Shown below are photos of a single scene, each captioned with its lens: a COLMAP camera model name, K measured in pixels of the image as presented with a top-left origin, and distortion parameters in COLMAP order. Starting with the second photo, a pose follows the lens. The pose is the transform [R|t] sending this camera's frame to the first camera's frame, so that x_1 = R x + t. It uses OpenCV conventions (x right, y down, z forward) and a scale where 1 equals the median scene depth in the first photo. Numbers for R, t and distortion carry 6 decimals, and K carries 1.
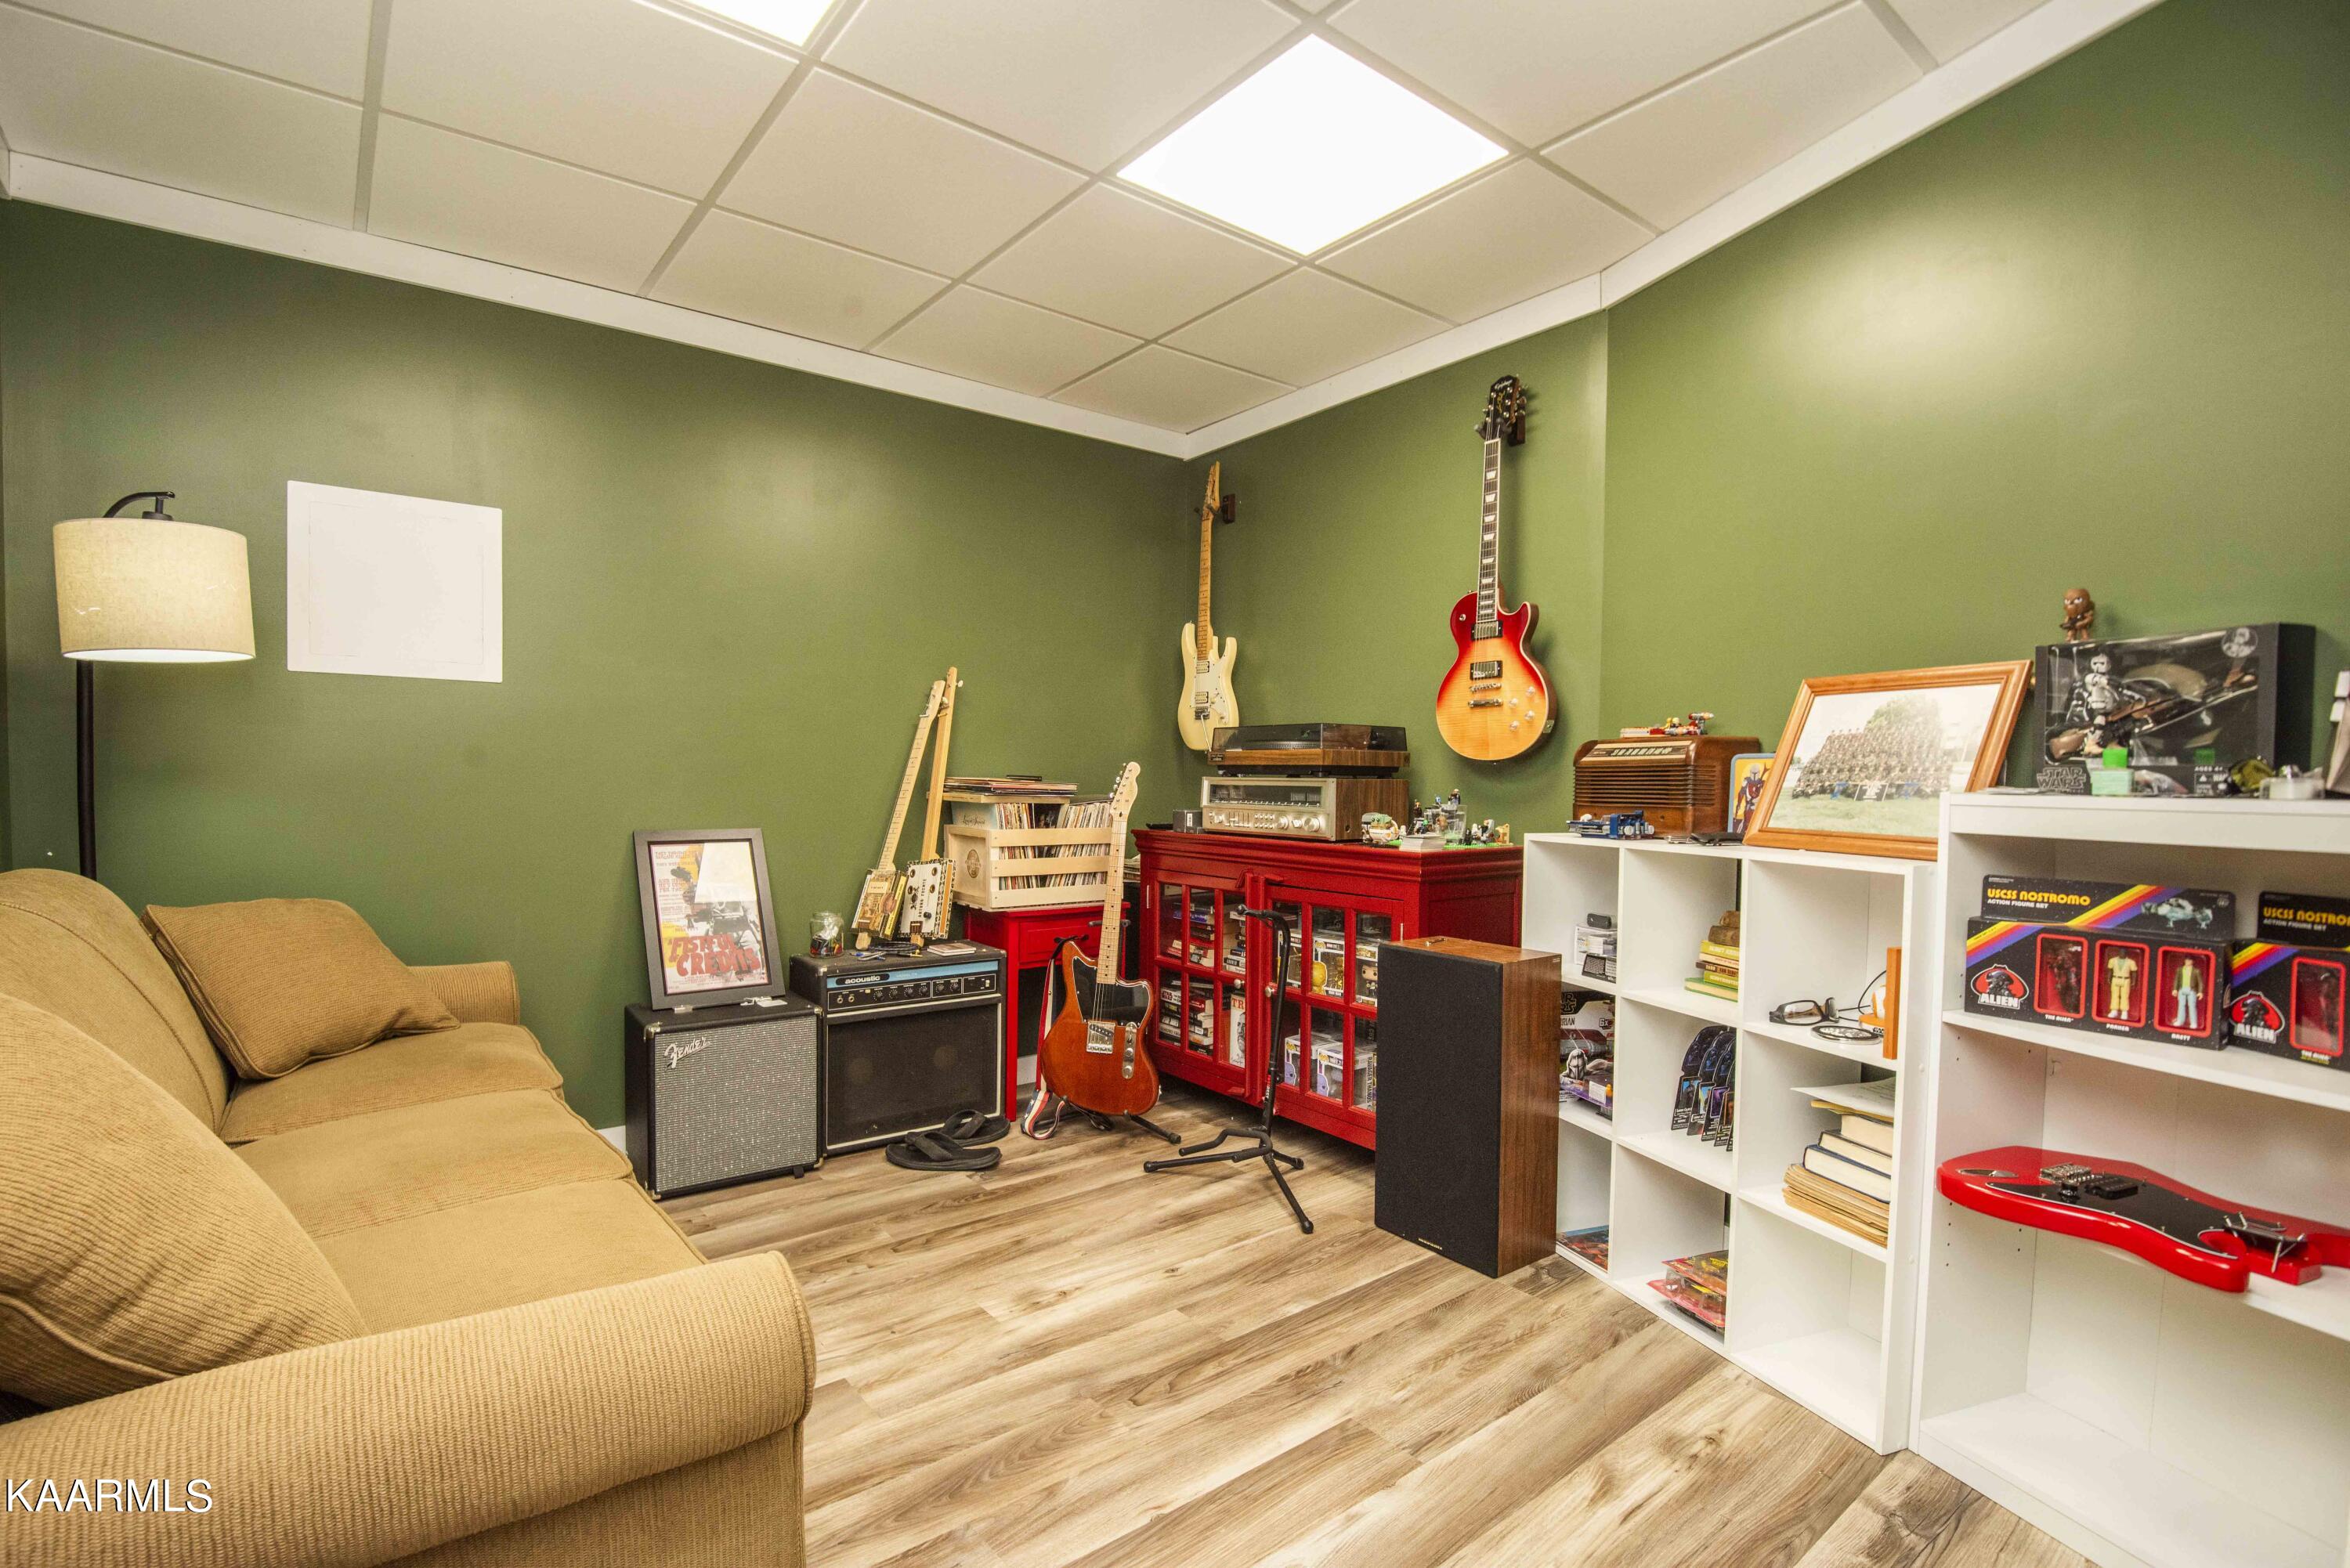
lens RADIAL K [[1075.2, 0, 1157.0], [0, 1075.2, 813.8], [0, 0, 1]] dist [-0.009605, -0.014107]
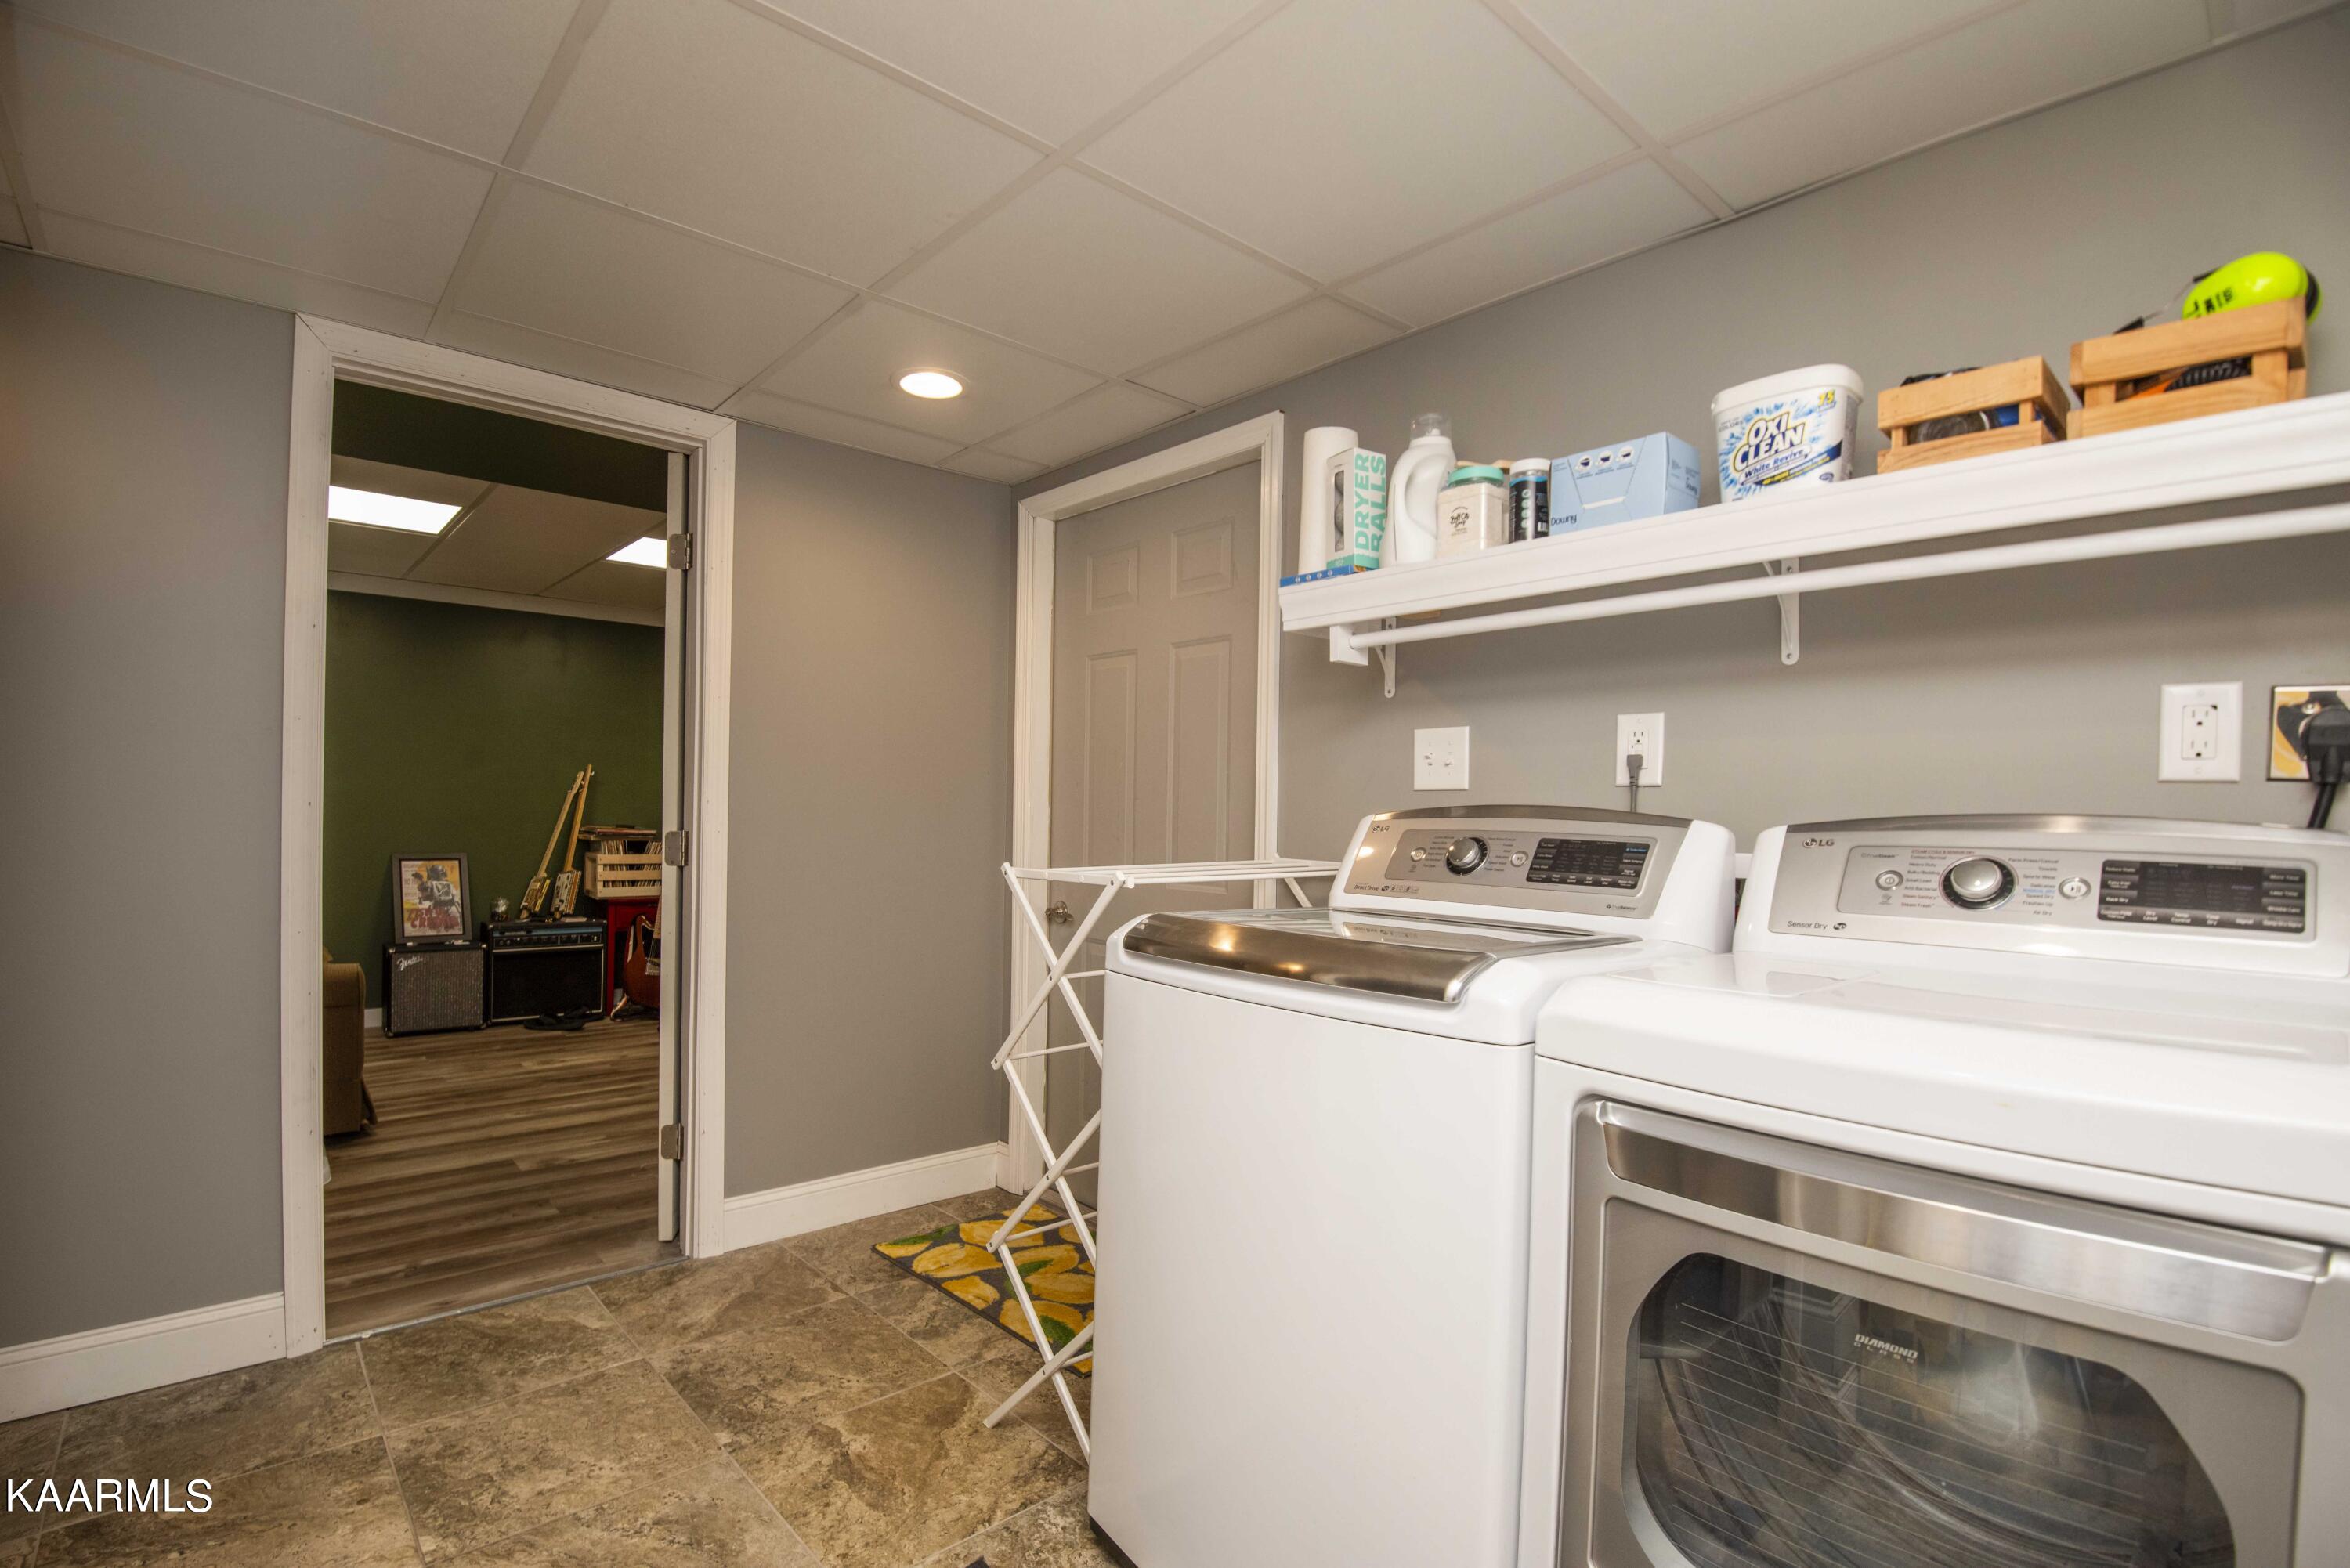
lens RADIAL K [[1075.2, 0, 1157.0], [0, 1075.2, 813.8], [0, 0, 1]] dist [-0.009605, -0.014107]
pose [[0.997725, 0.008411, 0.066892, 0.688564], [-0.005753, 0.999190, -0.039831, 0.012670], [-0.067173, 0.039356, 0.996965, -0.913903]]
